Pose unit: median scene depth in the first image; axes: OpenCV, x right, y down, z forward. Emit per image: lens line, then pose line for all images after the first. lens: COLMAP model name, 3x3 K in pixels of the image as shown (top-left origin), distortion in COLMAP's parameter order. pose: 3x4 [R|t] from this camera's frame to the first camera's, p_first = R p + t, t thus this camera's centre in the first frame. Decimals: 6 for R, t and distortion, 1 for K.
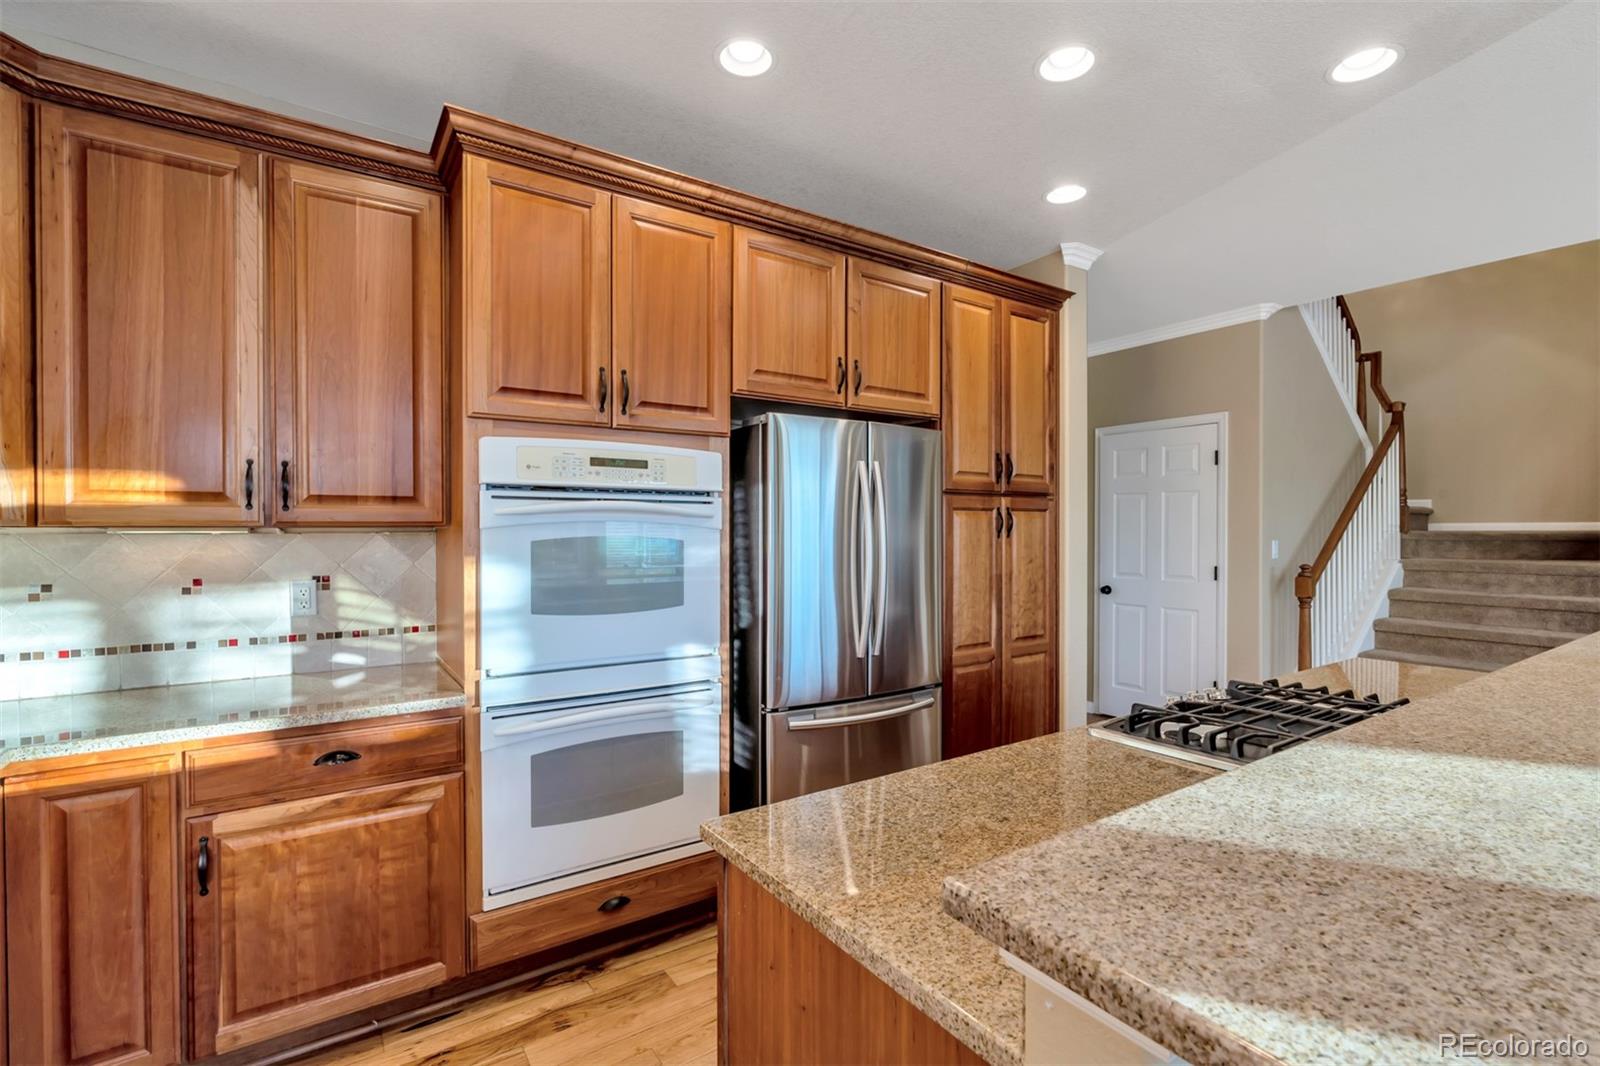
lens RADIAL K [[724.2, 0, 809.6], [0, 724.2, 522.6], [0, 0, 1]] dist [-0.014955, 0.006401]
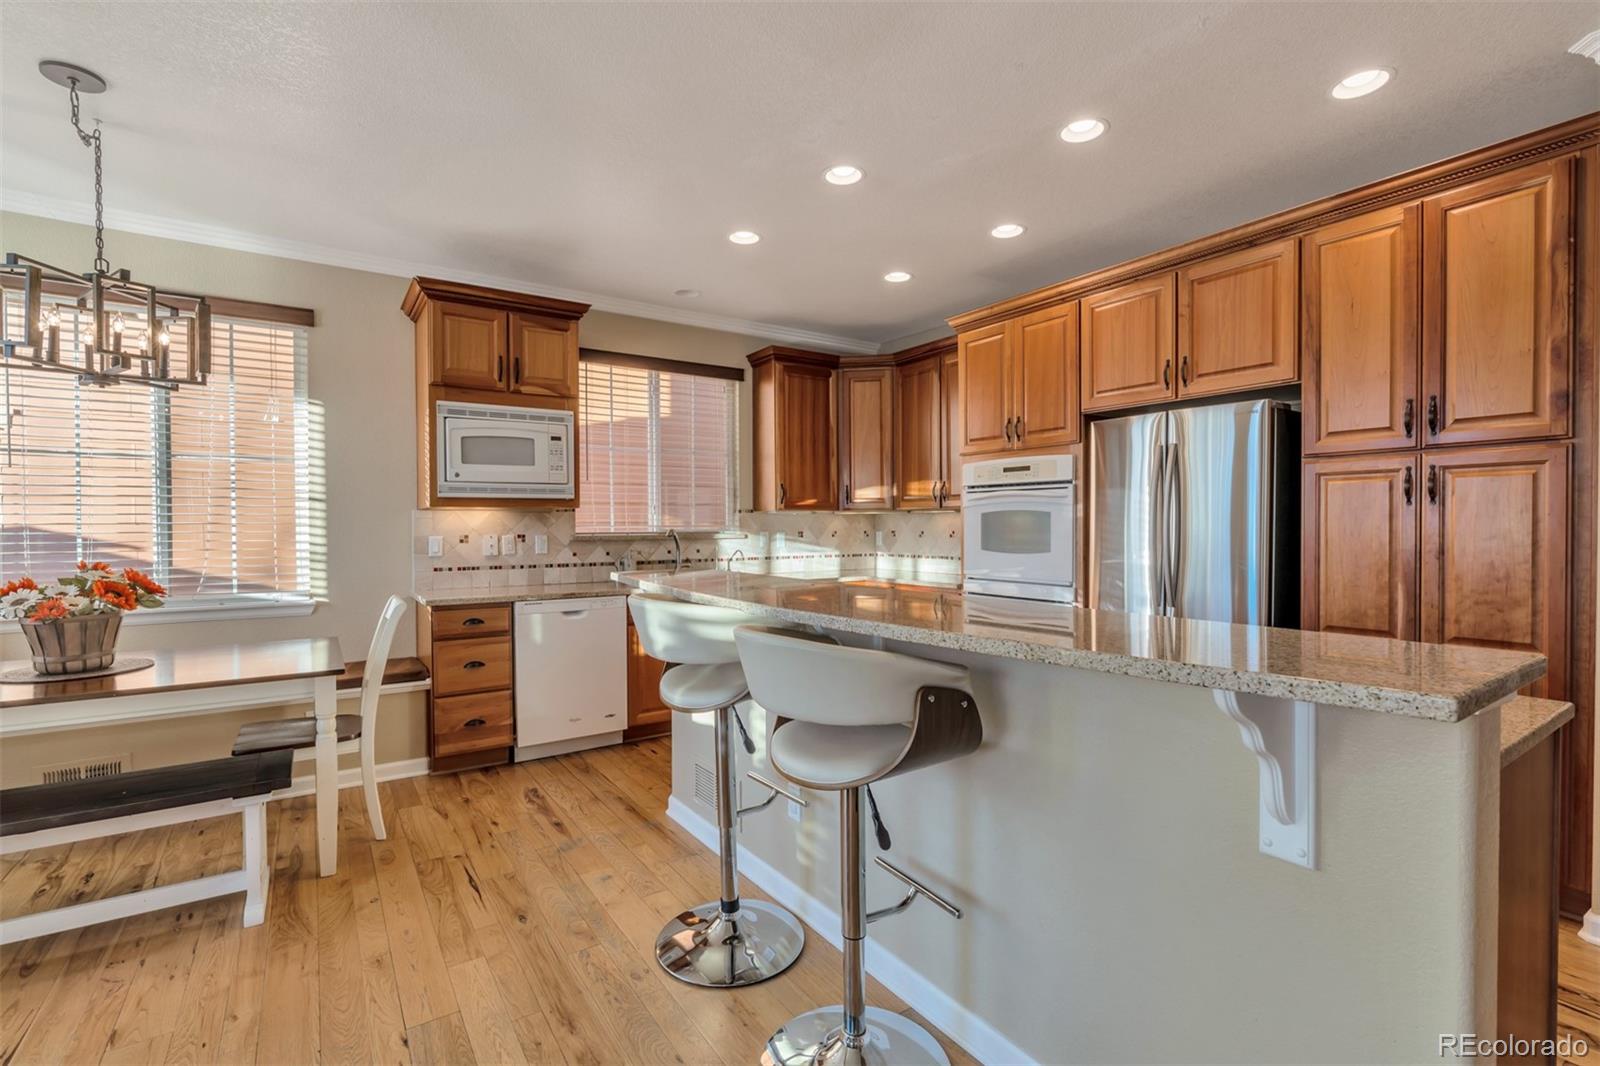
lens RADIAL K [[724.2, 0, 799.8], [0, 724.2, 536.7], [0, 0, 1]] dist [-0.014955, 0.006401]
pose [[0.011103, 0.003896, -0.999931, 1.444936], [0.000285, 0.999992, 0.003900, 0.073587], [0.999938, -0.000328, 0.011102, 0.428547]]
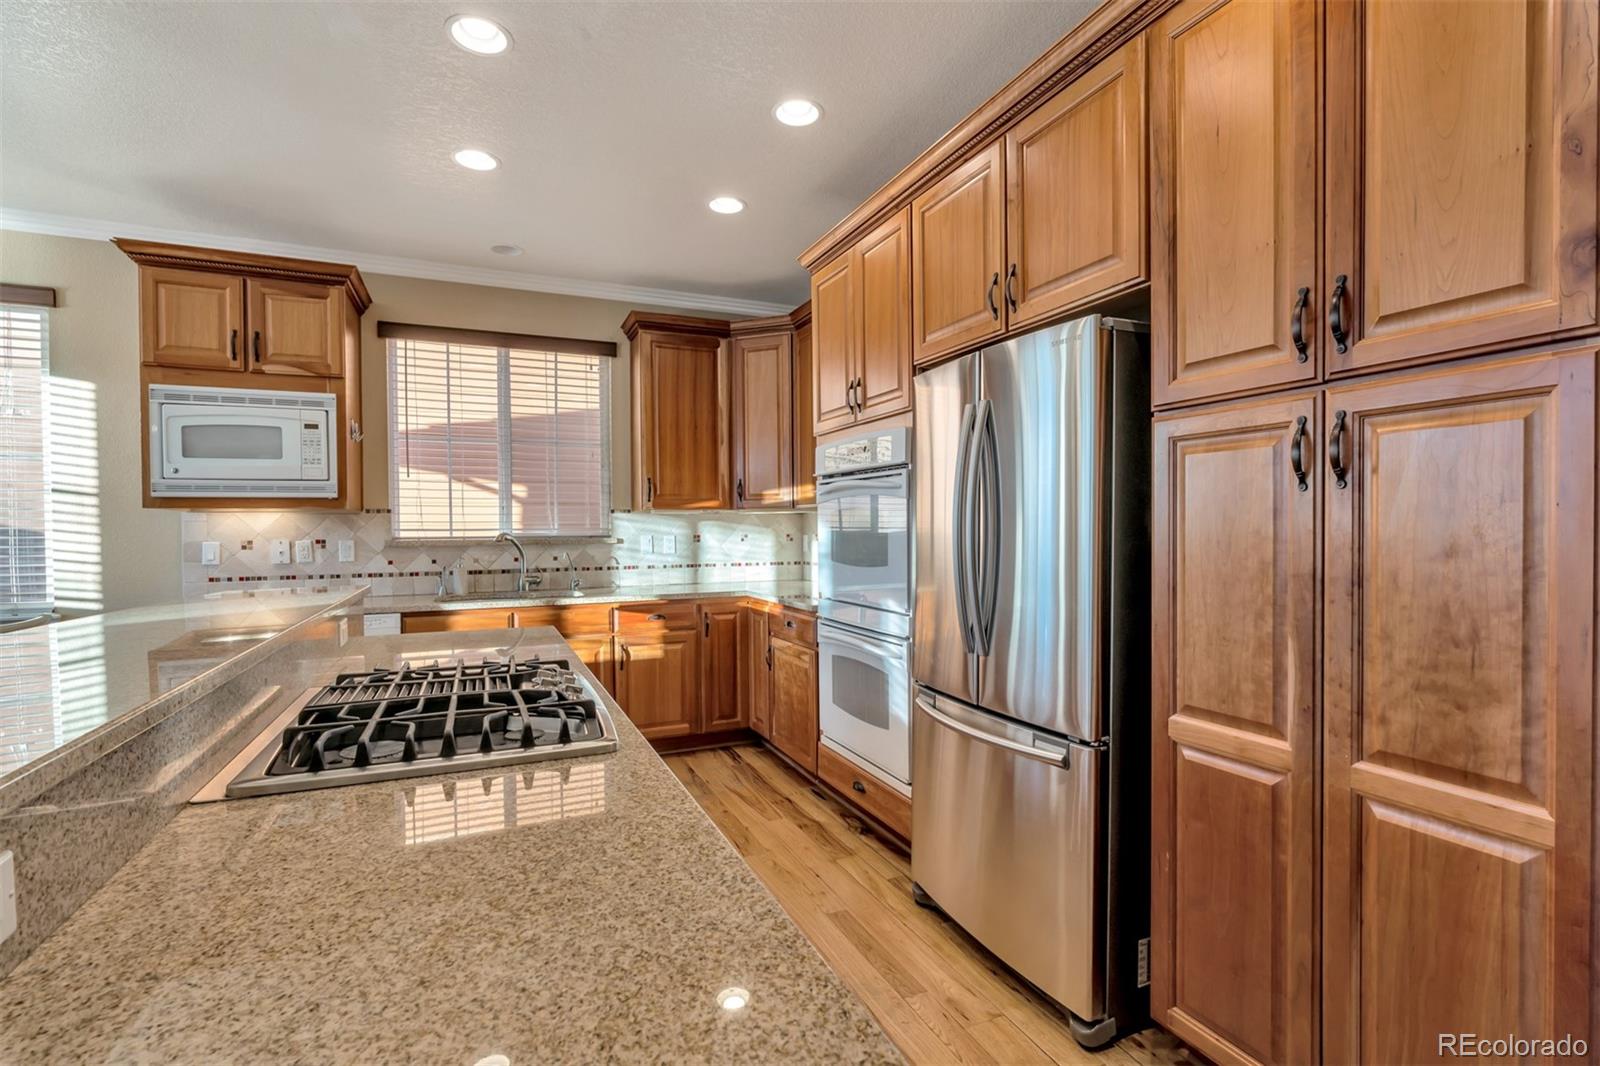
lens RADIAL K [[724.2, 0, 810.8], [0, 724.2, 539.3], [0, 0, 1]] dist [-0.014955, 0.006401]
pose [[-0.162891, 0.007210, -0.986618, 0.991284], [0.001459, 0.999974, 0.007067, 0.064570], [0.986643, -0.000288, -0.162897, 1.076153]]
